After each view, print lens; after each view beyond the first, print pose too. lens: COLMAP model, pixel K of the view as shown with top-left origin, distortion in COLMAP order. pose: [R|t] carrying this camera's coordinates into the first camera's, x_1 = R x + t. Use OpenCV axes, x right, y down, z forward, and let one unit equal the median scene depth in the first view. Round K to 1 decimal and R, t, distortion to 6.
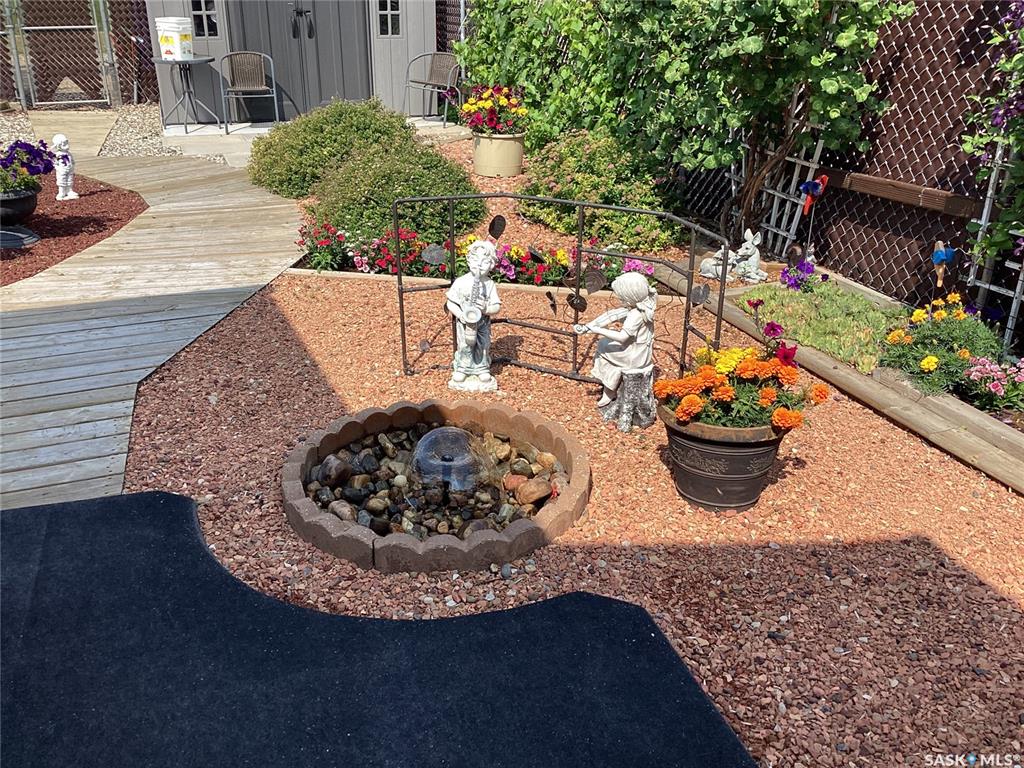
lens RADIAL K [[922.4, 0, 512.0], [0, 922.4, 384.0], [0, 0, 1]] dist [0.102363, -0.195628]
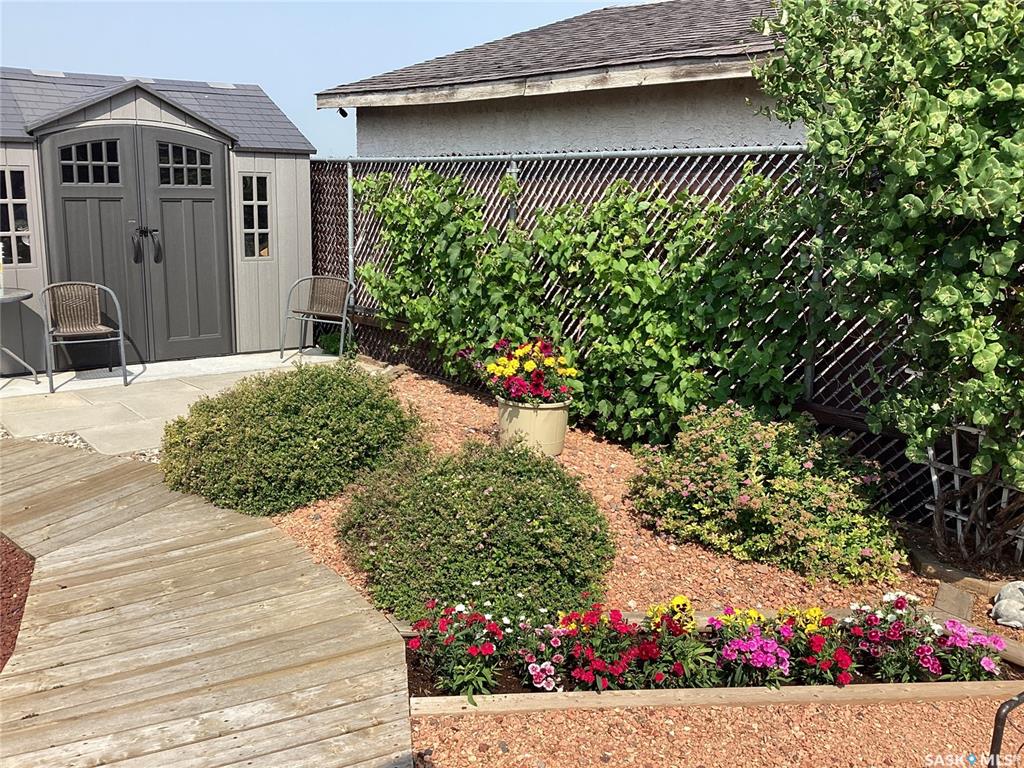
lens RADIAL K [[922.4, 0, 512.0], [0, 922.4, 384.0], [0, 0, 1]] dist [0.102363, -0.195628]
pose [[0.952702, -0.051305, 0.299544, -0.409666], [0.106585, 0.979447, -0.171240, -0.249930], [-0.284602, 0.195068, 0.938590, 0.478448]]
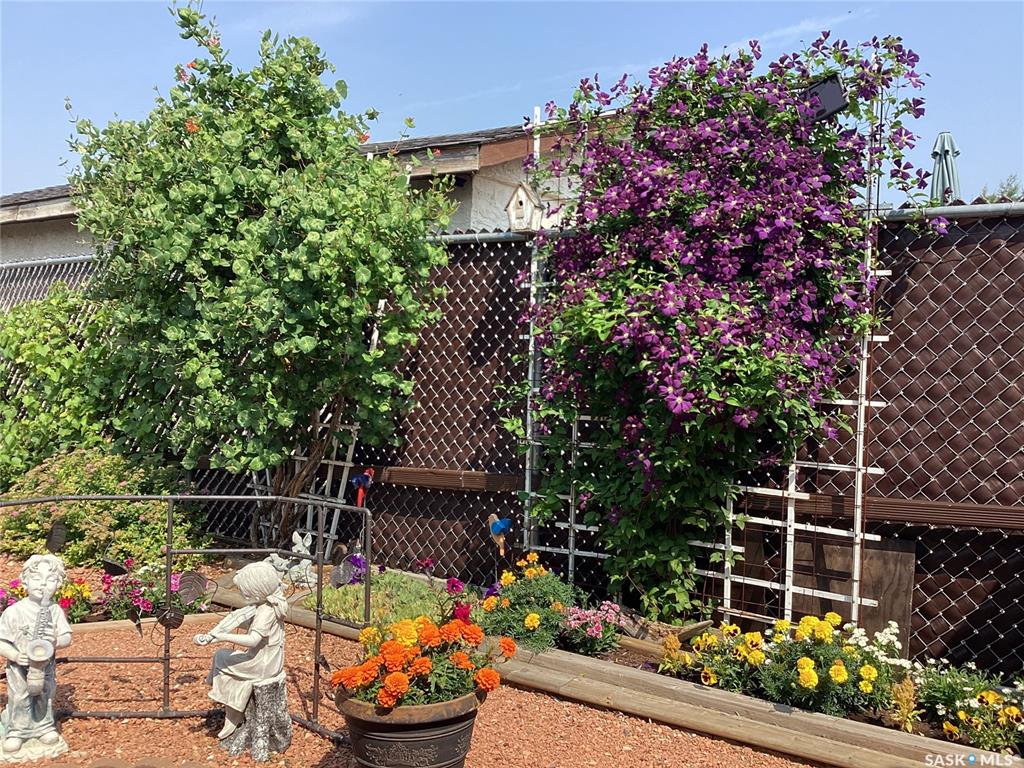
lens RADIAL K [[922.4, 0, 512.0], [0, 922.4, 384.0], [0, 0, 1]] dist [0.102363, -0.195628]
pose [[0.815278, -0.008440, 0.579008, -0.136059], [0.216968, 0.931506, -0.291926, 0.023340], [-0.536886, 0.363628, 0.761268, 0.105507]]
